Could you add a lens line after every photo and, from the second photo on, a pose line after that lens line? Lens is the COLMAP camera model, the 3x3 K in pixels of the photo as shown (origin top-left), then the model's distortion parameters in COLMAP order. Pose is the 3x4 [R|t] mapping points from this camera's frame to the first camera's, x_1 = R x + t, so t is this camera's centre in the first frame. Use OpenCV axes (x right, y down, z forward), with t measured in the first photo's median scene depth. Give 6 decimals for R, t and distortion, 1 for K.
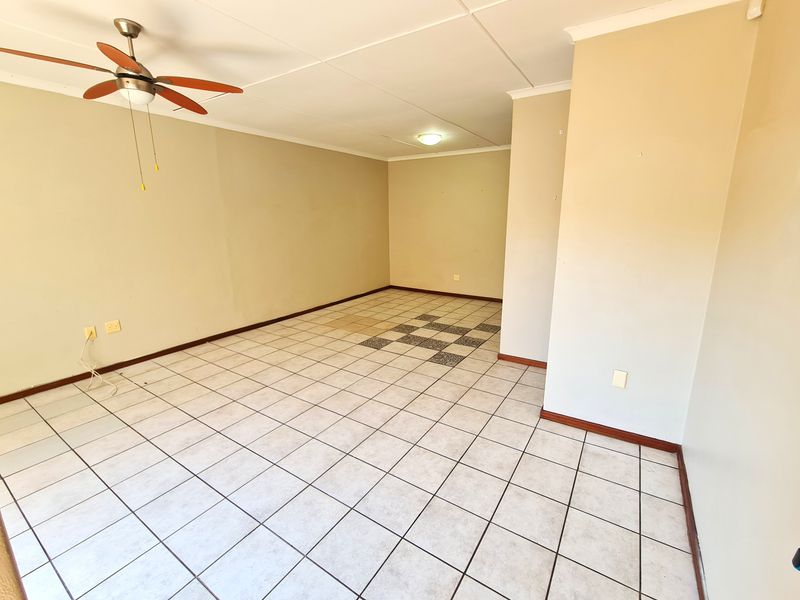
lens RADIAL K [[353.7, 0, 407.8], [0, 353.7, 296.0], [0, 0, 1]] dist [0.001267, -0.000452]
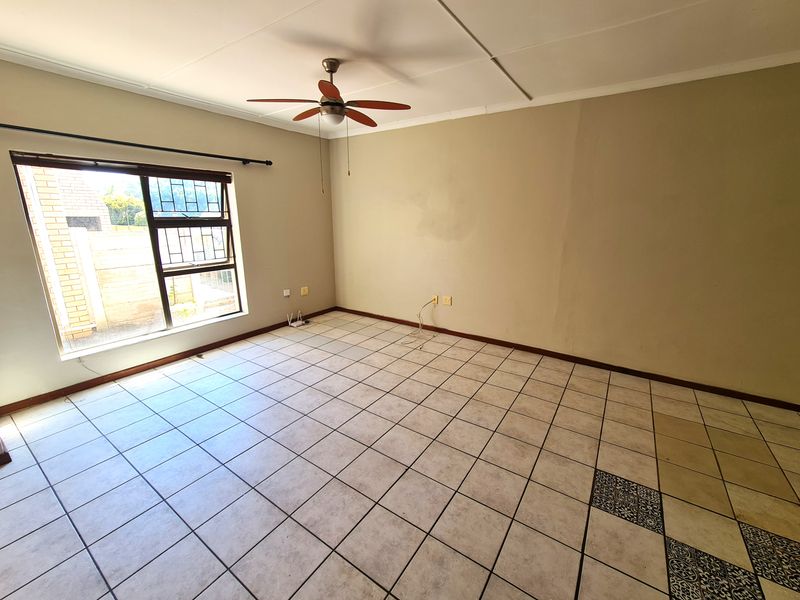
lens RADIAL K [[331.0, 0, 404.0], [0, 331.0, 297.1], [0, 0, 1]] dist [-0.004779, 0.002015]
pose [[-0.020173, 0.250753, -0.967841, 0.318251], [-0.225433, 0.941968, 0.248749, -0.184567], [0.974050, 0.223201, 0.037525, 0.790152]]
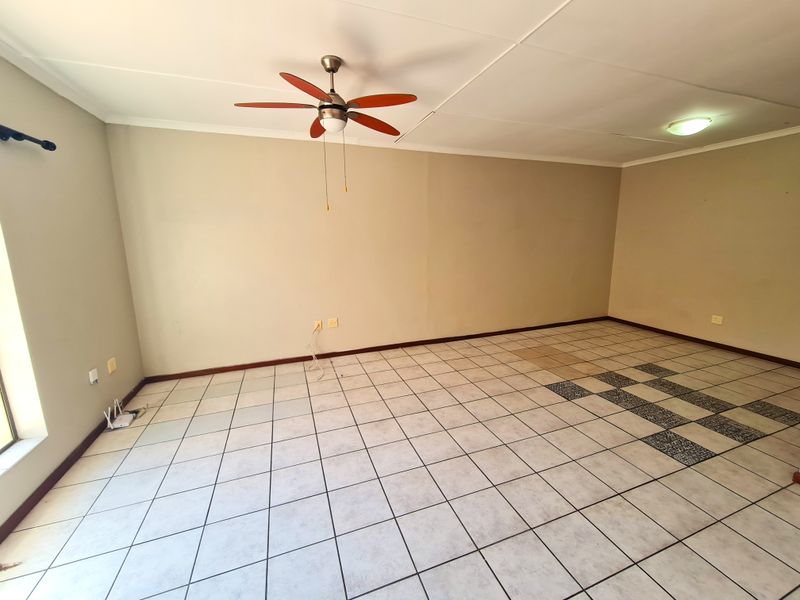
lens RADIAL K [[331.0, 0, 403.5], [0, 331.0, 293.8], [0, 0, 1]] dist [-0.004779, 0.002015]
pose [[0.801816, 0.102019, -0.588798, 0.036332], [-0.127384, 0.991852, -0.001614, -0.042178], [0.583836, 0.076298, 0.808279, 0.196981]]
